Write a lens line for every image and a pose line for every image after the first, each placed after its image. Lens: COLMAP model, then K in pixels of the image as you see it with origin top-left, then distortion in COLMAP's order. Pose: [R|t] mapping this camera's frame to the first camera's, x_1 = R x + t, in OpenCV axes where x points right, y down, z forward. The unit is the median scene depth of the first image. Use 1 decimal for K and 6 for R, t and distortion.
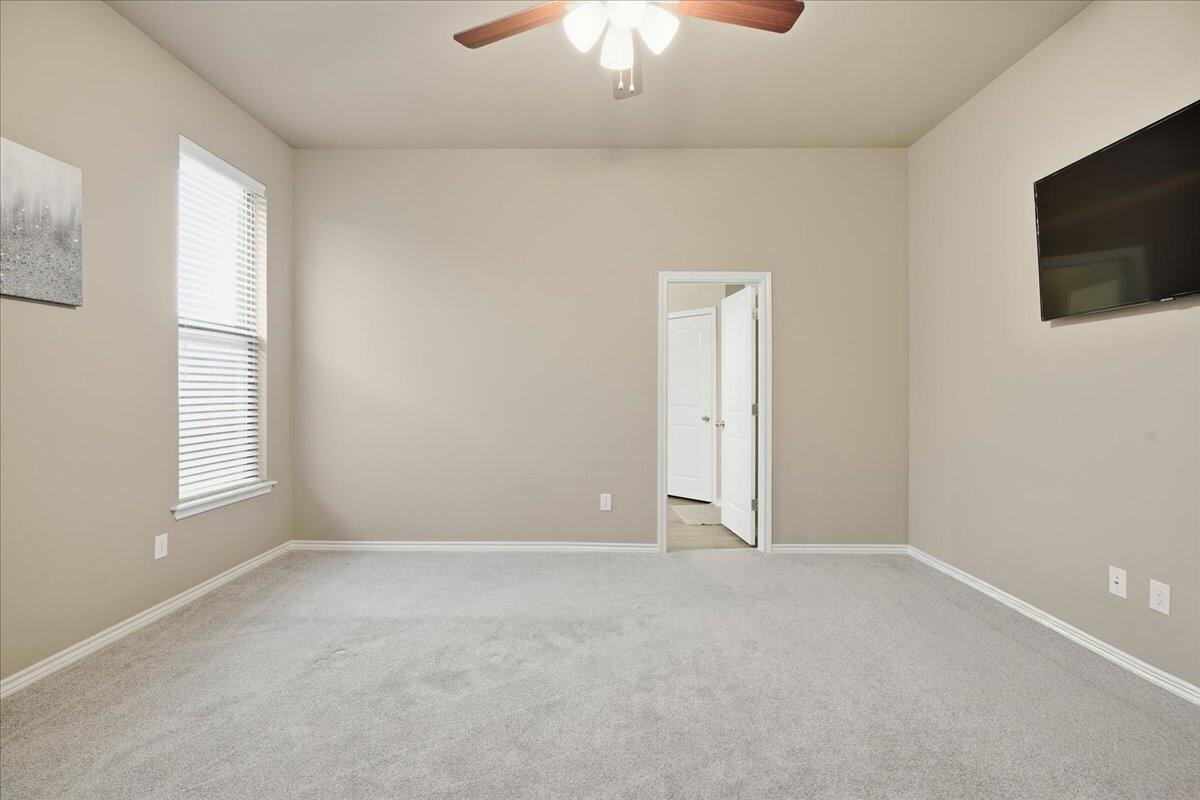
lens RADIAL K [[546.3, 0, 599.0], [0, 546.3, 386.6], [0, 0, 1]] dist [-0.003661, 0.000399]
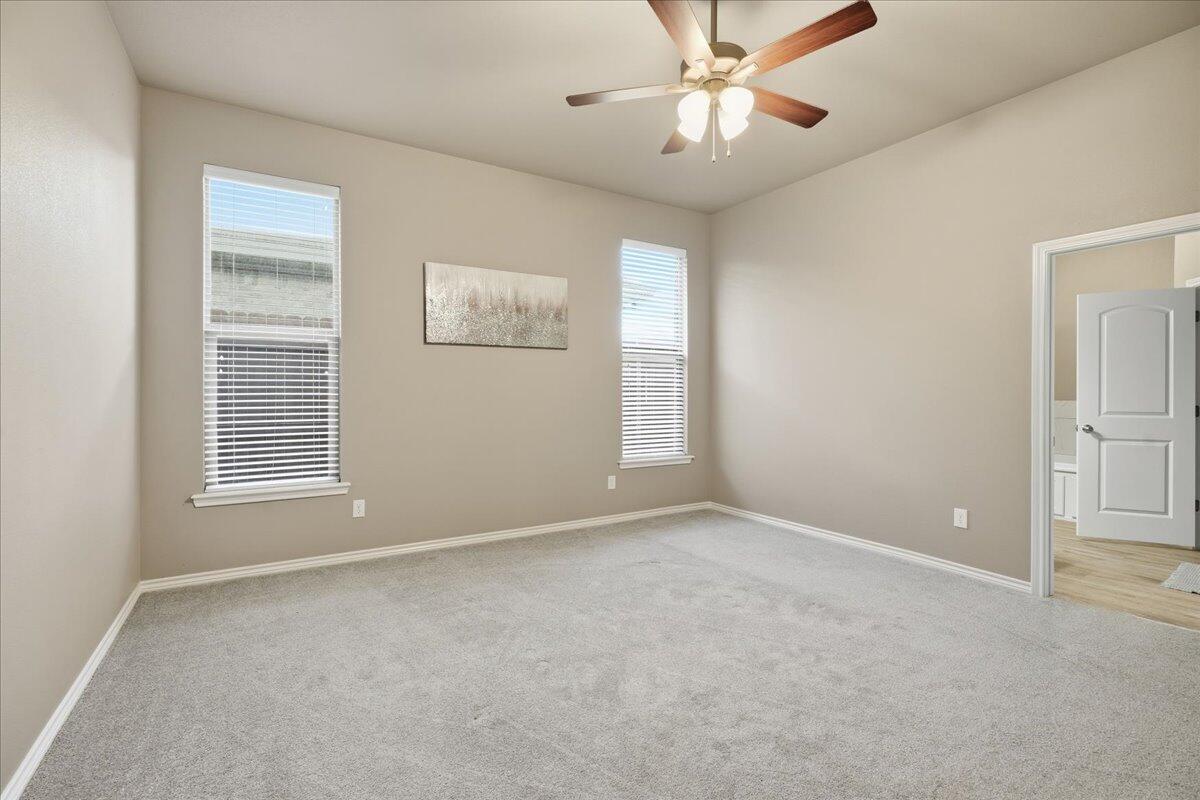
lens RADIAL K [[554.4, 0, 598.5], [0, 554.4, 391.8], [0, 0, 1]] dist [-0.003072, 0.000061]
pose [[0.529281, 0.000422, -0.848446, 0.639583], [0.005041, 0.999981, 0.003643, 0.000053], [0.848432, -0.006205, 0.529269, 0.037625]]
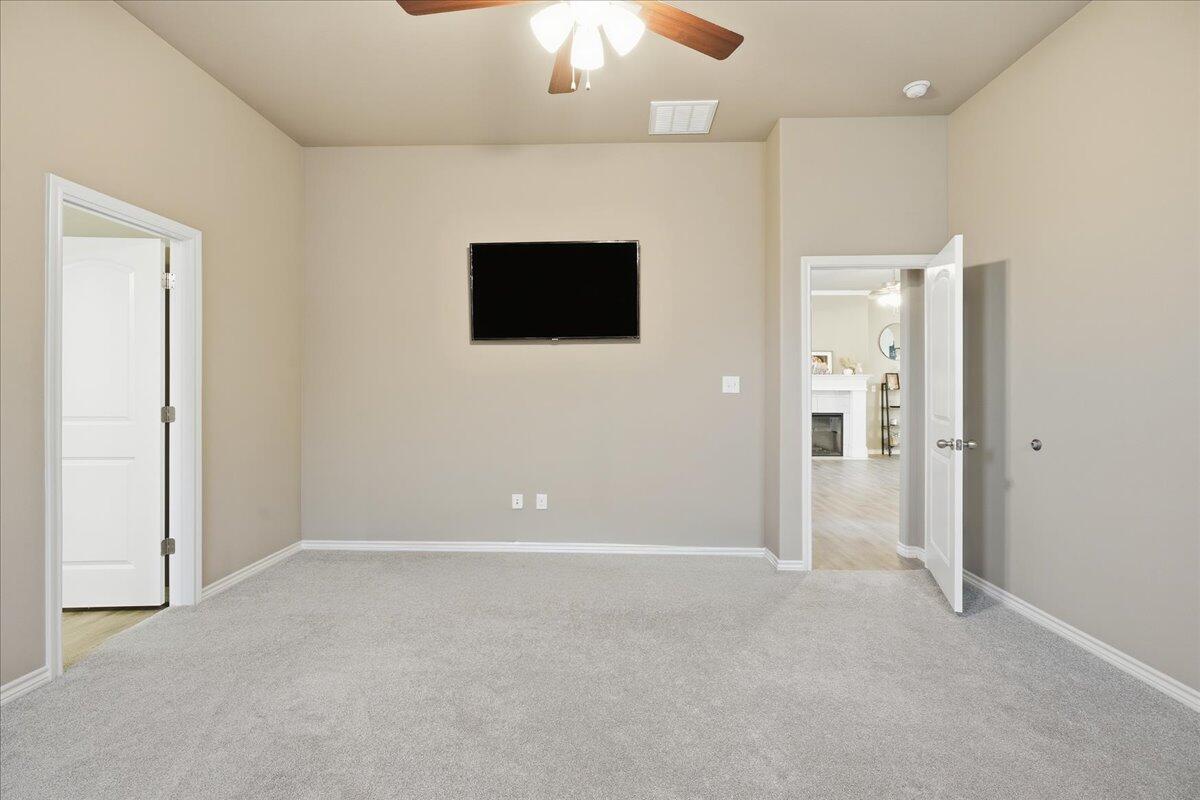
lens RADIAL K [[534.2, 0, 599.9], [0, 534.2, 388.9], [0, 0, 1]] dist [0.000057, 0.000008]
pose [[0.017548, 0.000764, 0.999846, -0.586048], [-0.009810, 0.999952, -0.000592, 0.005057], [-0.999798, -0.009798, 0.017555, 0.602400]]
